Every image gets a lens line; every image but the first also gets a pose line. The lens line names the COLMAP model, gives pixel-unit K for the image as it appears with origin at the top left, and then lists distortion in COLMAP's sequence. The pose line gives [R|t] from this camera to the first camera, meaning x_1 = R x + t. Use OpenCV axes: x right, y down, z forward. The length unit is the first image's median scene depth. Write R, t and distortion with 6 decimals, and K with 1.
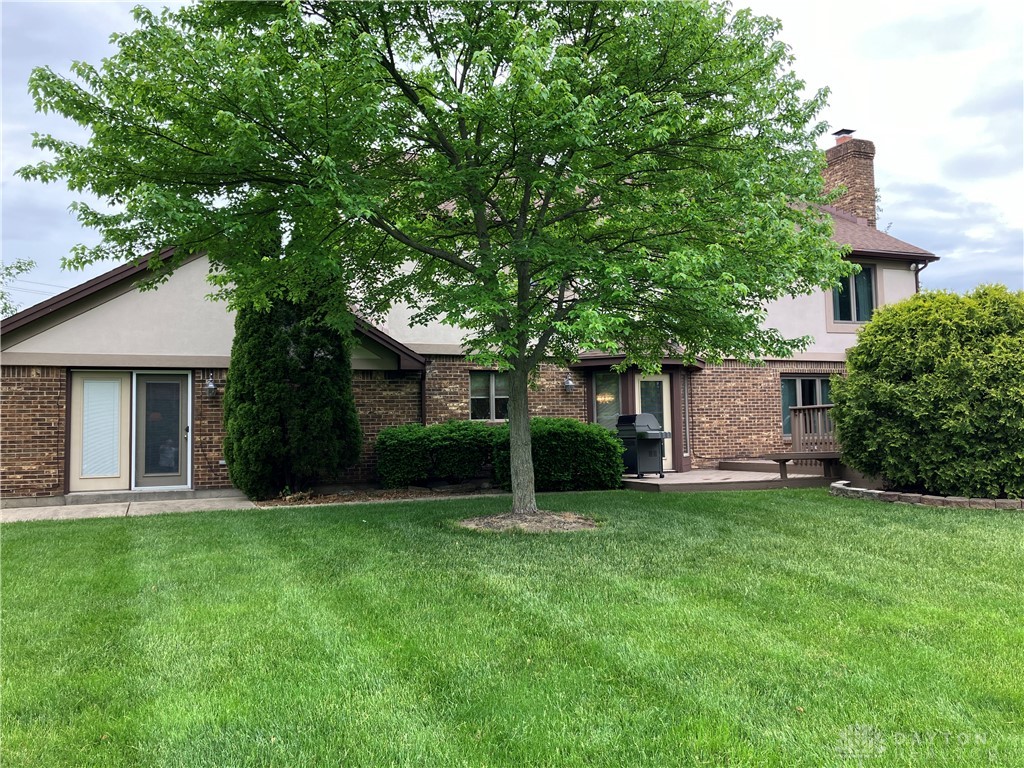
lens RADIAL K [[838.0, 0, 510.1], [0, 838.0, 380.4], [0, 0, 1]] dist [0.054529, -0.066811]
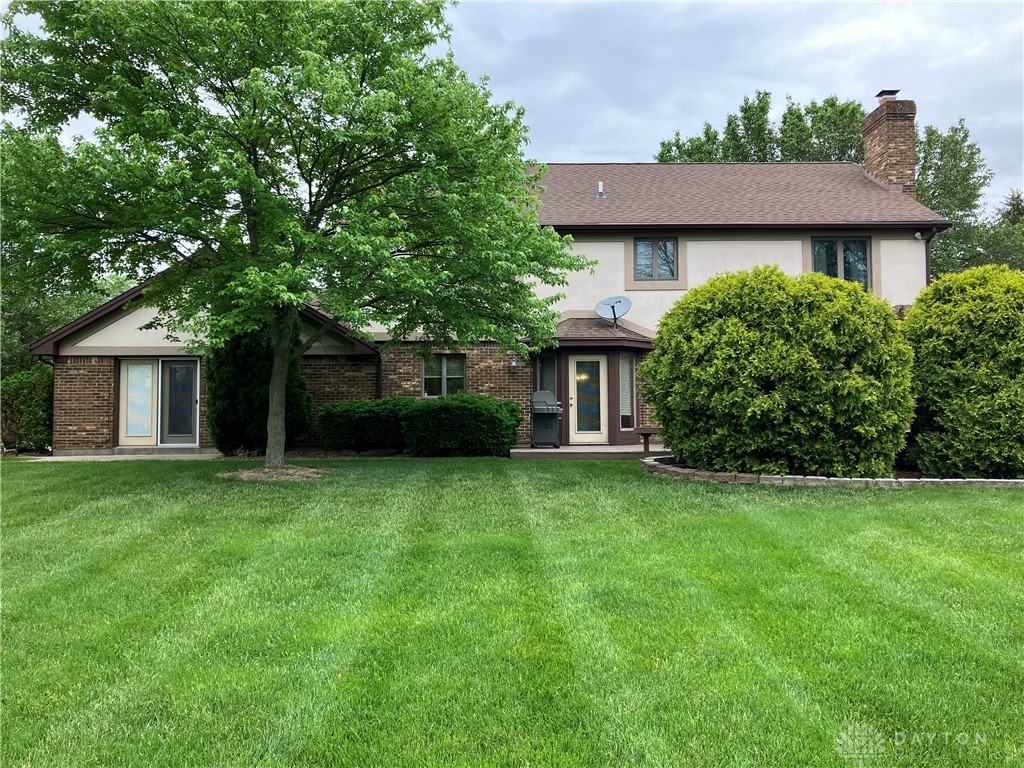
lens RADIAL K [[838.0, 0, 517.8], [0, 838.0, 385.8], [0, 0, 1]] dist [0.054529, -0.066811]
pose [[0.935213, 0.000433, -0.354087, 0.562427], [0.011074, 0.999474, 0.030470, -0.002061], [0.353914, -0.032417, 0.934716, -0.061861]]
